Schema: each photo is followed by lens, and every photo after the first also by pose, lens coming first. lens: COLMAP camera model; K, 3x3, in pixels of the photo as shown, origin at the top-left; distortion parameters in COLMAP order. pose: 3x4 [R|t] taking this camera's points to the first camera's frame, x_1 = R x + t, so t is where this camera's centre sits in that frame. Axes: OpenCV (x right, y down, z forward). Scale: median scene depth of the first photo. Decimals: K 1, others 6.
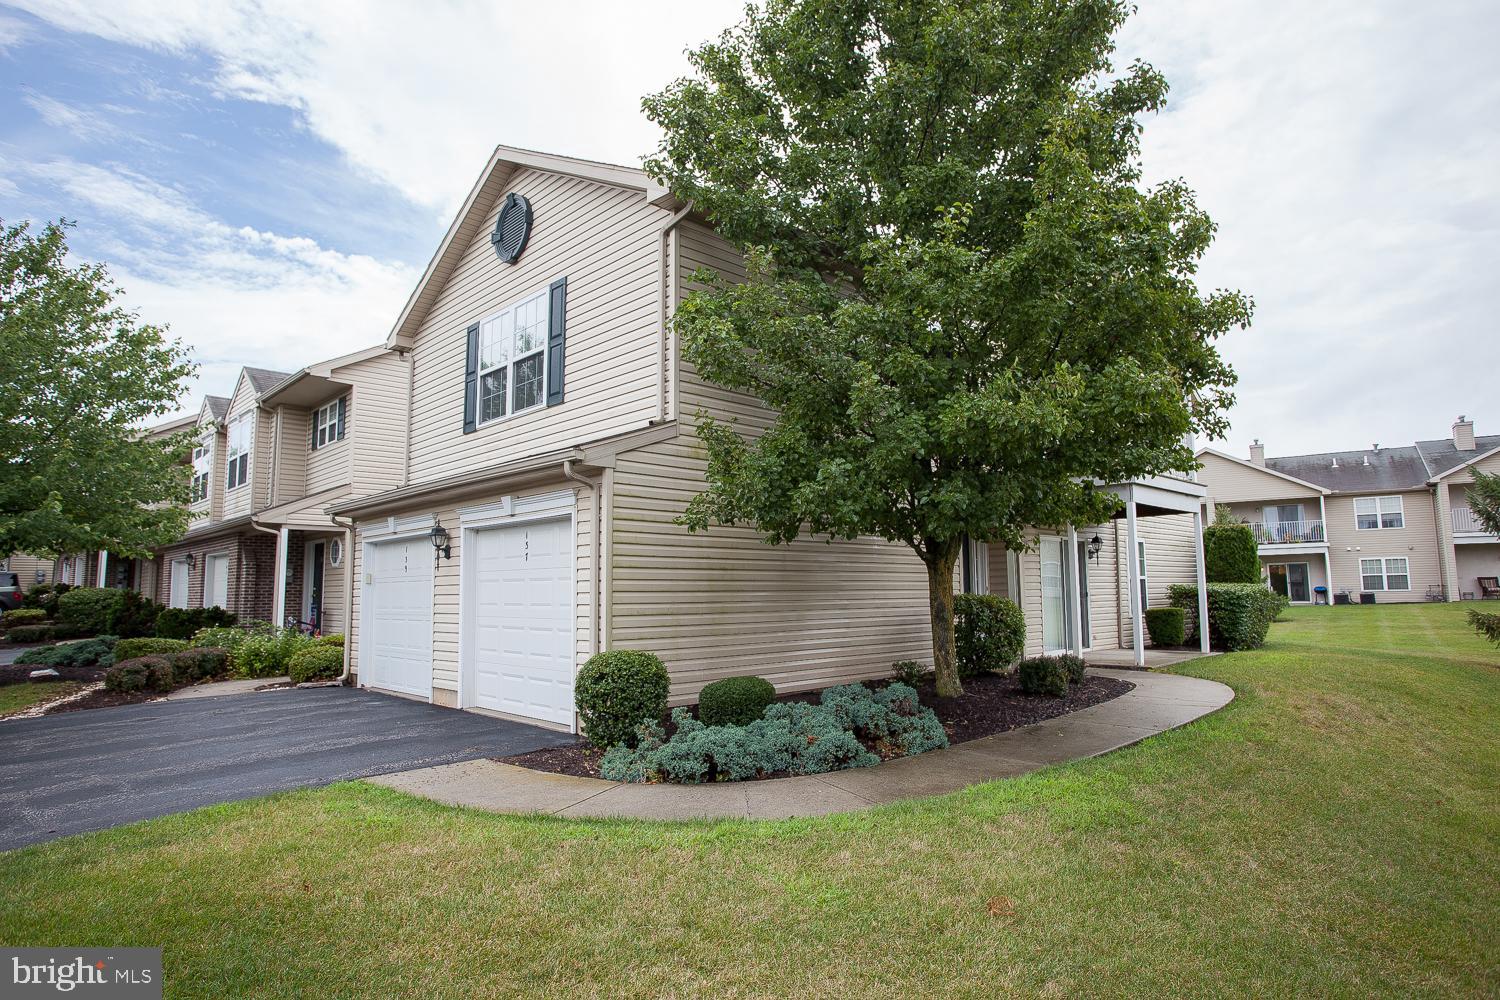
lens RADIAL K [[838.1, 0, 748.2], [0, 838.1, 490.6], [0, 0, 1]] dist [-0.040875, 0.000705]
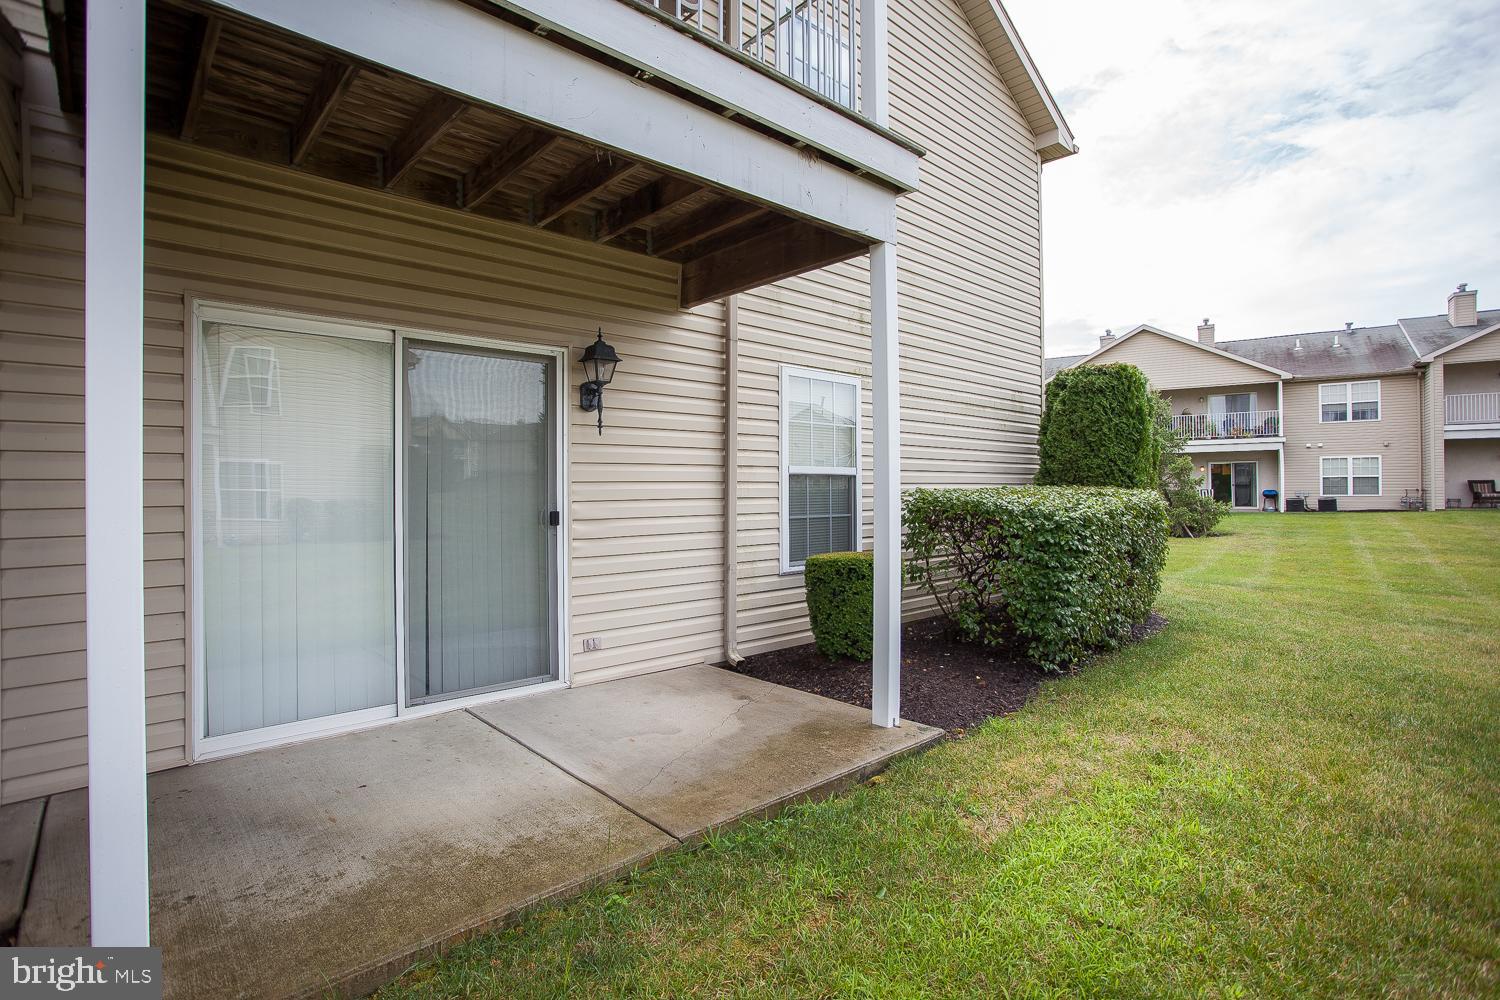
lens RADIAL K [[724.5, 0, 752.9], [0, 724.5, 485.9], [0, 0, 1]] dist [-0.030062, 0.001139]
pose [[0.999842, 0.003346, -0.017449, 0.183072], [-0.001302, 0.993259, 0.115911, 0.029591], [0.017719, -0.115870, 0.993106, 0.270584]]
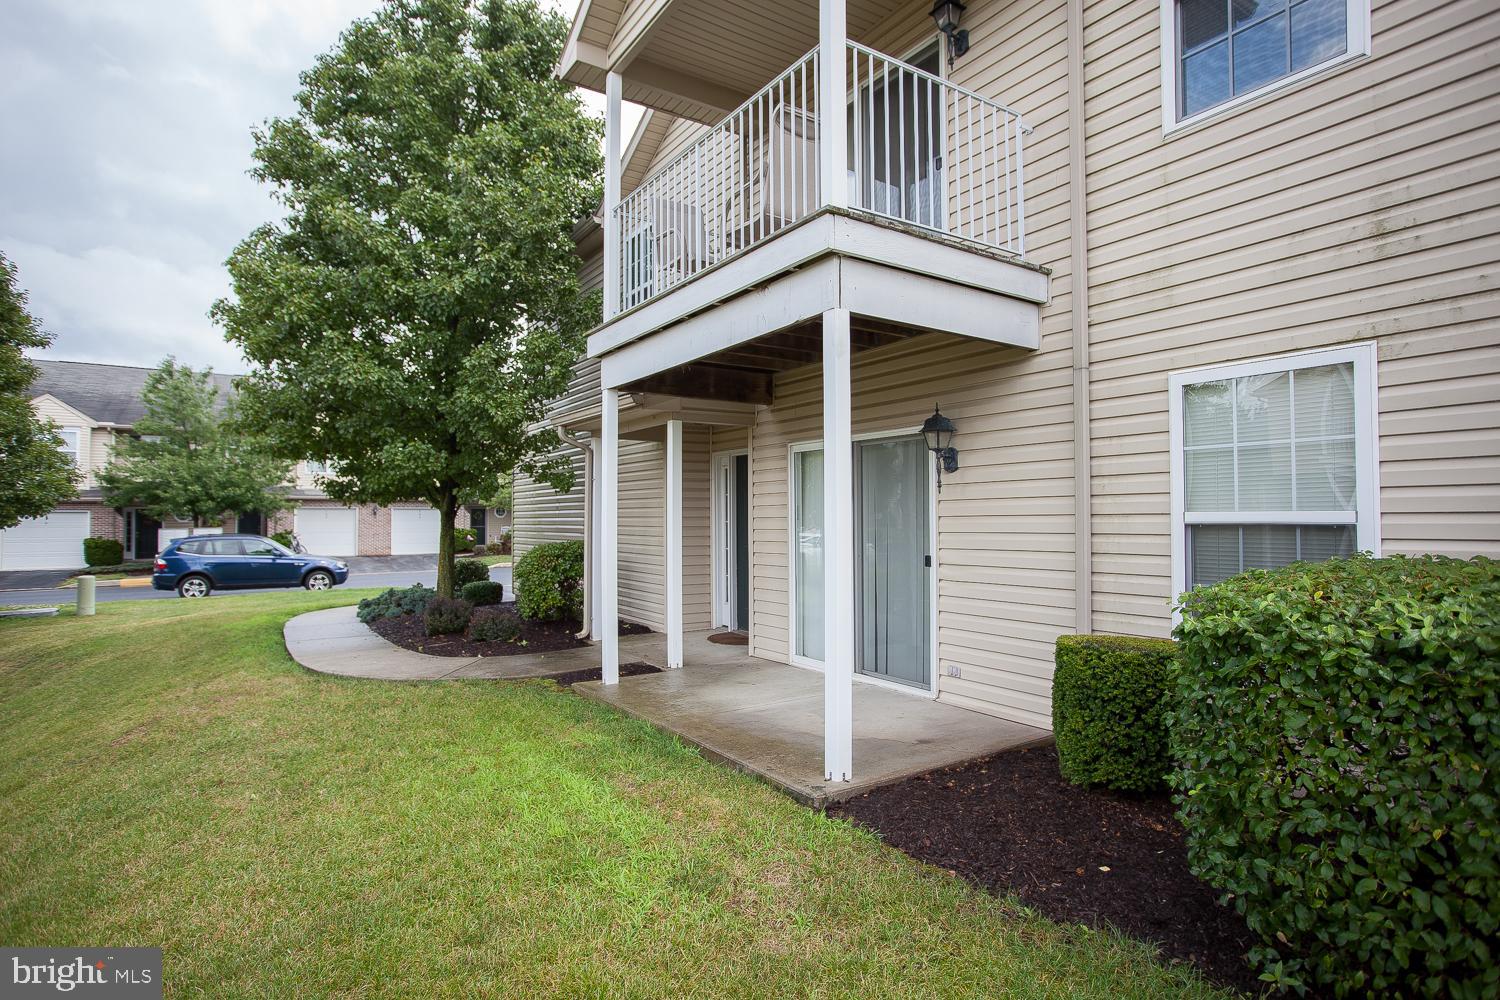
lens RADIAL K [[777.8, 0, 750.0], [0, 777.8, 500.0], [0, 0, 1]] dist [-0.062255, 0.000162]
pose [[-0.172186, -0.019193, -0.984877, 0.309065], [0.122031, 0.991693, -0.040661, 0.037926], [0.977477, -0.127187, -0.168413, 0.376945]]
